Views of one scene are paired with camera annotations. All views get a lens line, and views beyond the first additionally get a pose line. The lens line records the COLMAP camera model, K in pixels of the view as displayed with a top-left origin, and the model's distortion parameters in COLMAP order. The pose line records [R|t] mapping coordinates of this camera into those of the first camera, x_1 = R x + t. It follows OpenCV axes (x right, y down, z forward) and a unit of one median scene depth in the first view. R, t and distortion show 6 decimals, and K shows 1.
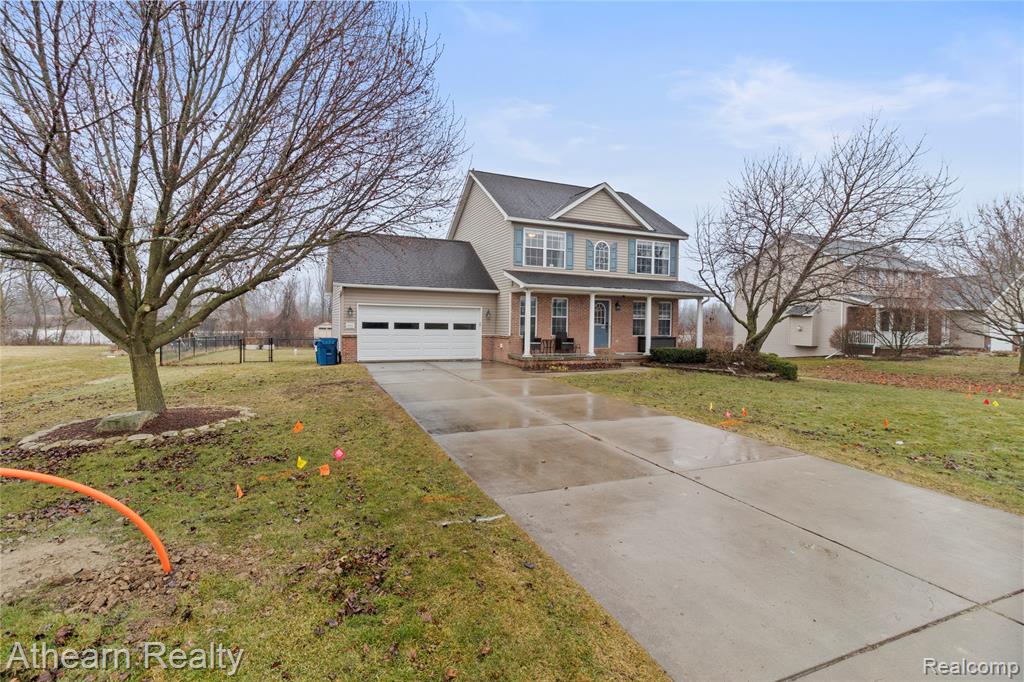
lens RADIAL K [[469.1, 0, 493.5], [0, 469.1, 337.6], [0, 0, 1]] dist [0.005153, -0.001863]
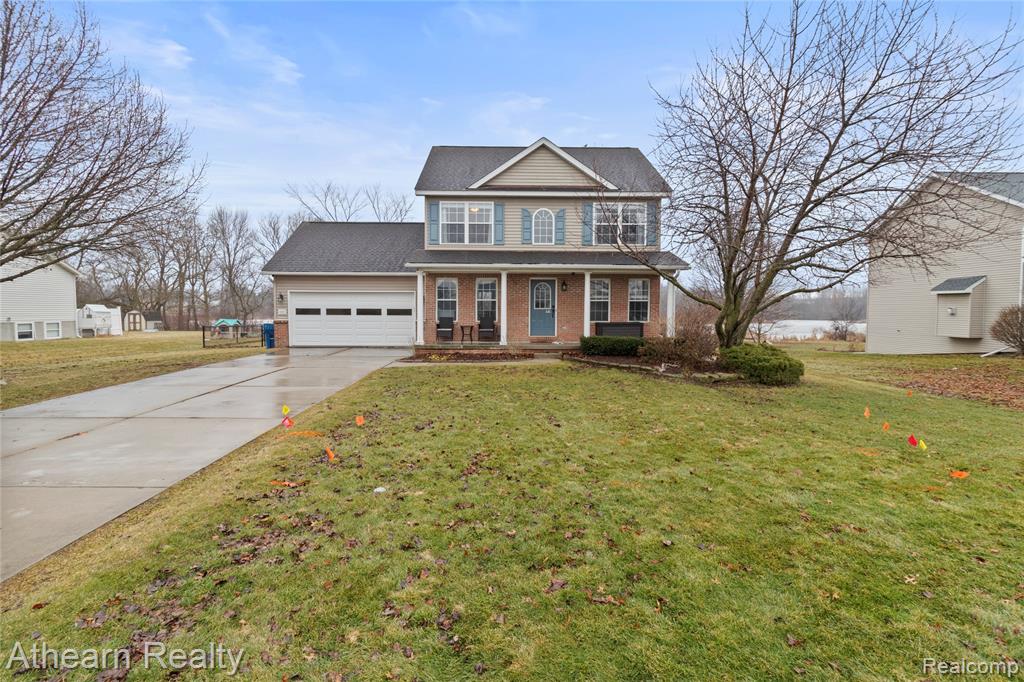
lens RADIAL K [[469.1, 0, 510.1], [0, 469.1, 336.2], [0, 0, 1]] dist [0.005153, -0.001863]
pose [[0.926585, 0.010517, -0.375939, 0.498823], [-0.002035, 0.999734, 0.022954, 0.003188], [0.376081, -0.020504, 0.926360, 0.197691]]
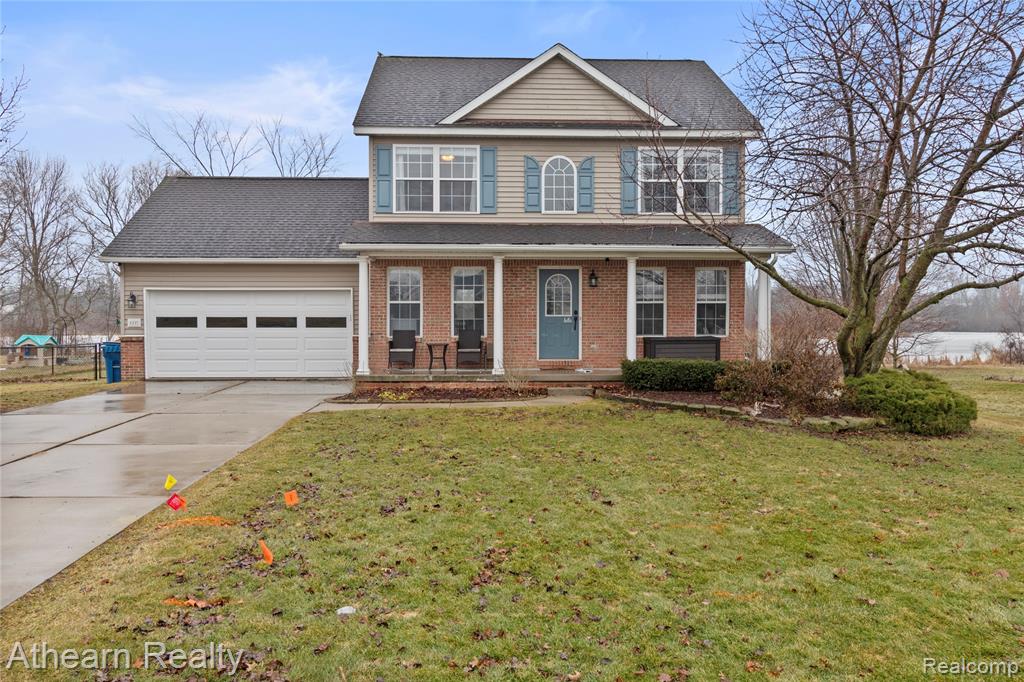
lens RADIAL K [[757.4, 0, 509.6], [0, 757.4, 340.7], [0, 0, 1]] dist [0.005116, 0.000234]
pose [[0.936476, -0.004135, -0.350707, 0.480906], [0.003342, 0.999990, -0.002868, 0.003108], [0.350715, 0.001514, 0.936481, 0.187758]]
